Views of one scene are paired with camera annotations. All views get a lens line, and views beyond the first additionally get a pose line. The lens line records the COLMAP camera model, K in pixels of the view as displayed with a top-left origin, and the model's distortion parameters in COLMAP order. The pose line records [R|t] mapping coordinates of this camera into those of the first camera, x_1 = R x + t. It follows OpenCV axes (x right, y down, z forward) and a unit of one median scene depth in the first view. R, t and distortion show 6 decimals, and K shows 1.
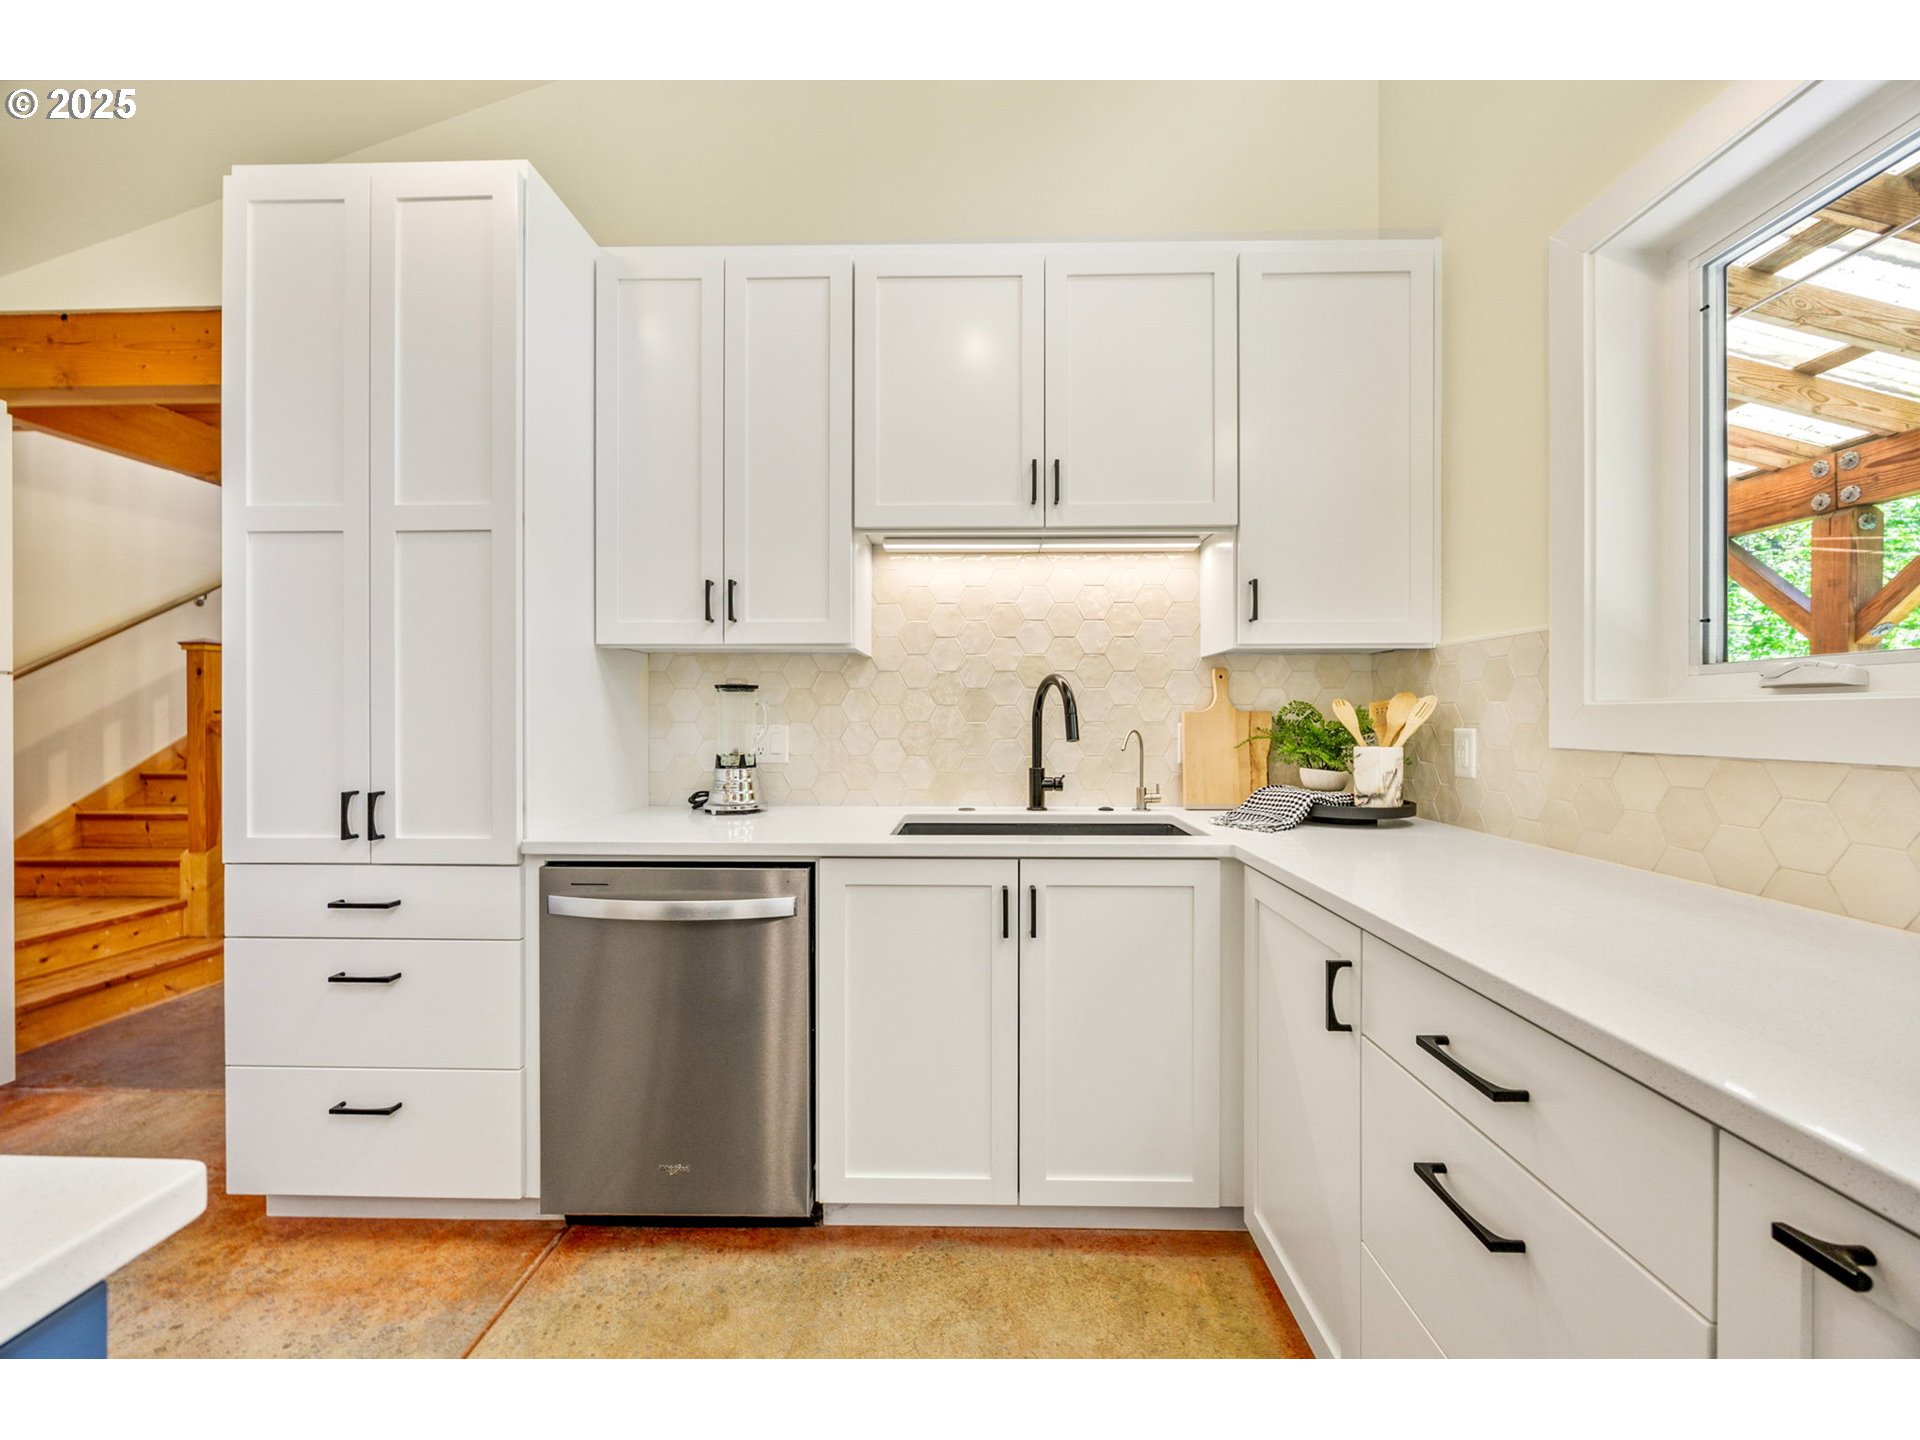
lens RADIAL K [[741.0, 0, 956.6], [0, 741.0, 713.7], [0, 0, 1]] dist [-0.006244, -0.000086]
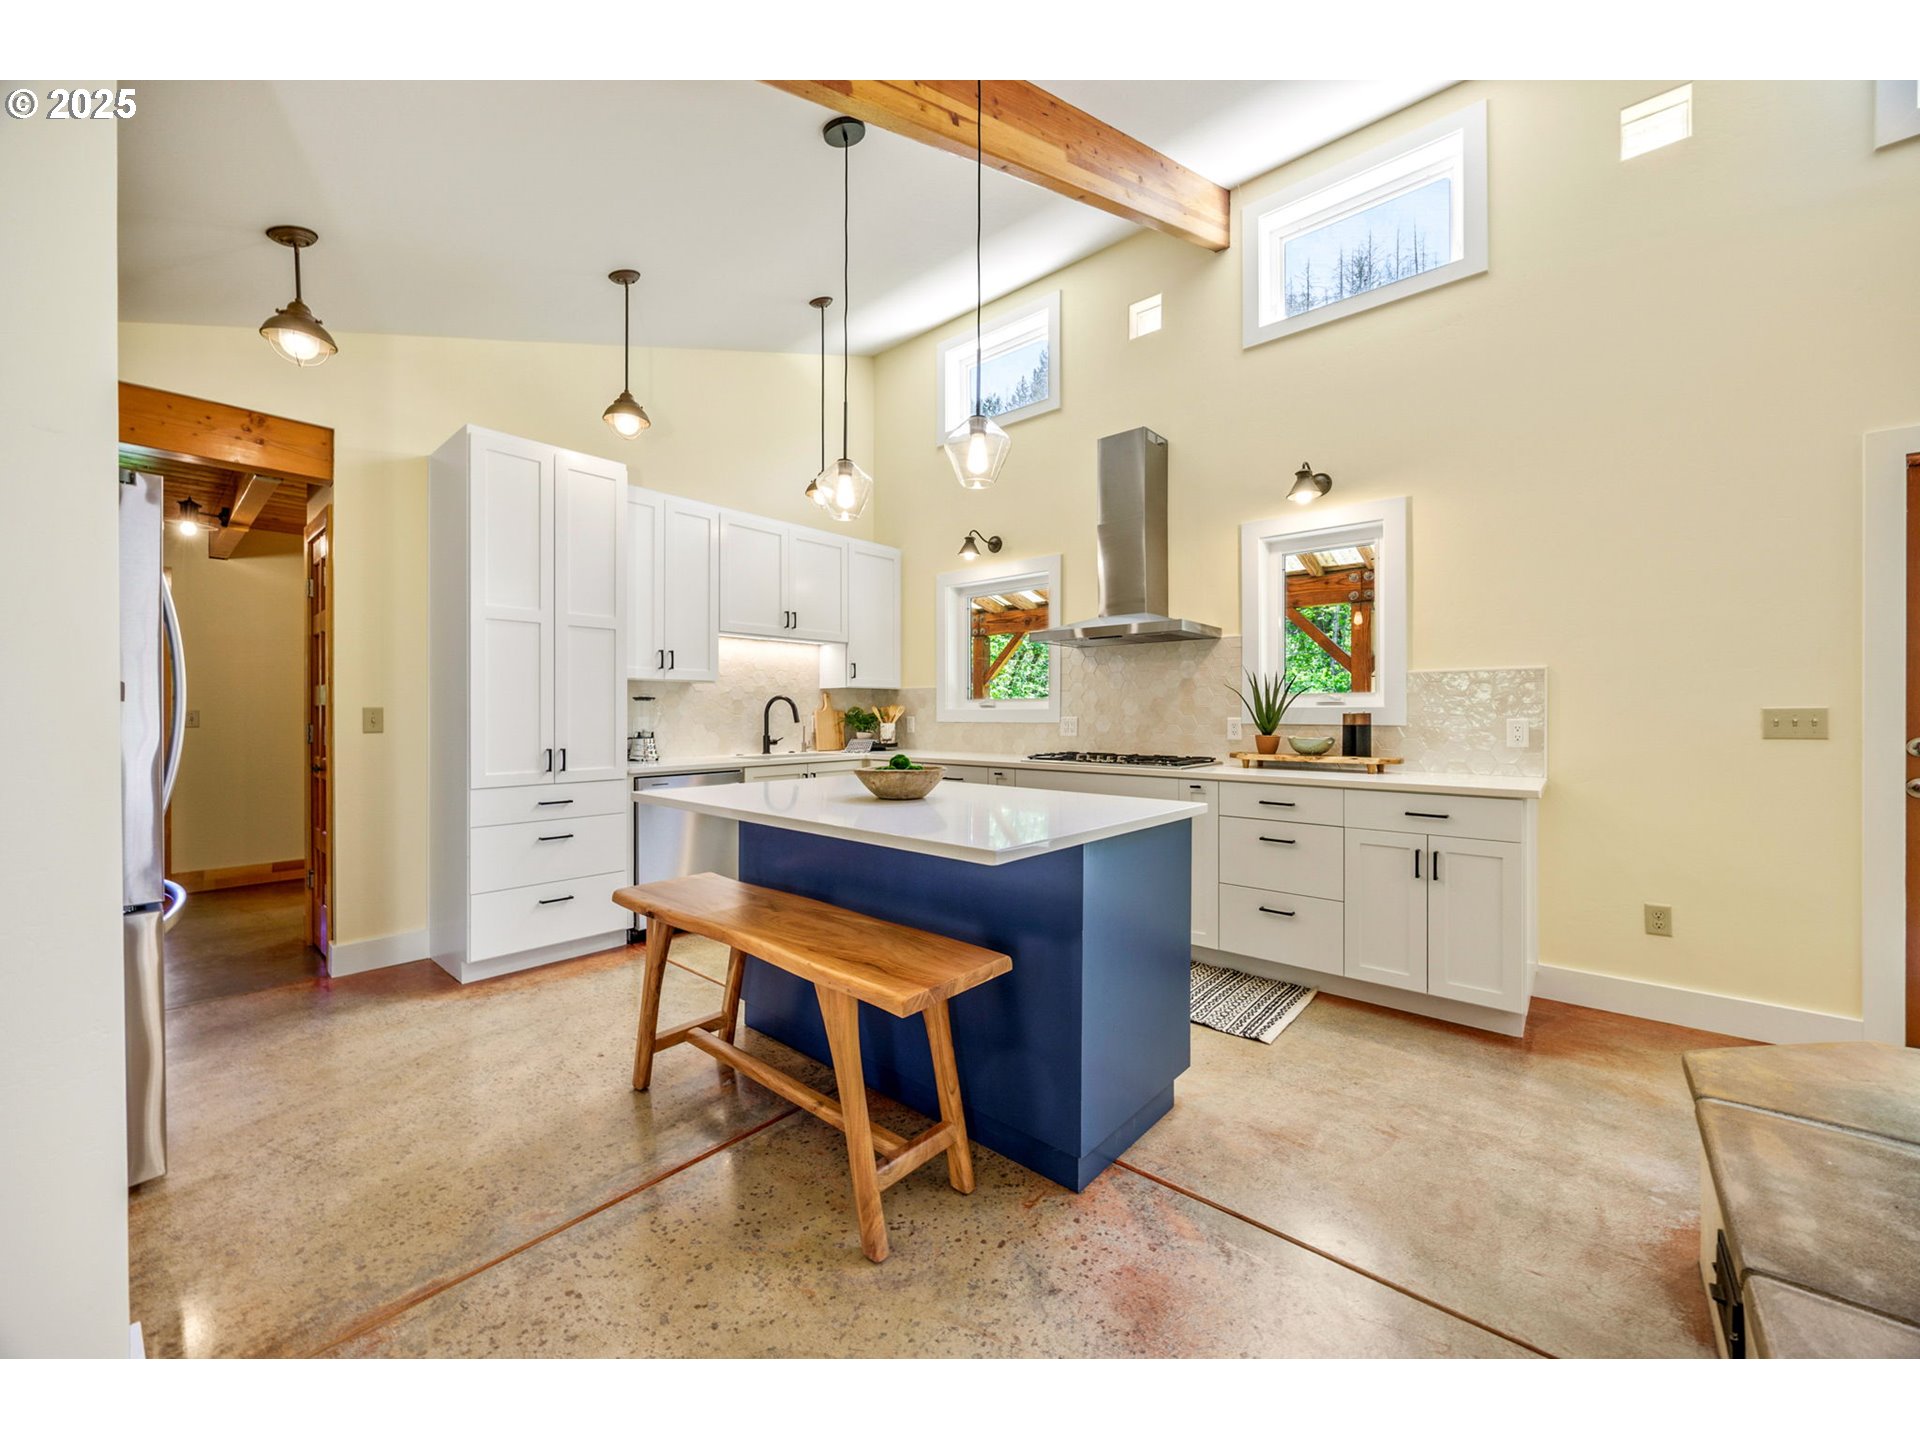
lens RADIAL K [[741.0, 0, 956.6], [0, 741.0, 713.7], [0, 0, 1]] dist [-0.006244, -0.000086]
pose [[0.641501, -0.001844, 0.767120, -1.416270], [-0.000828, 0.999995, 0.003097, -0.001826], [-0.767122, -0.002622, 0.641496, -1.027224]]
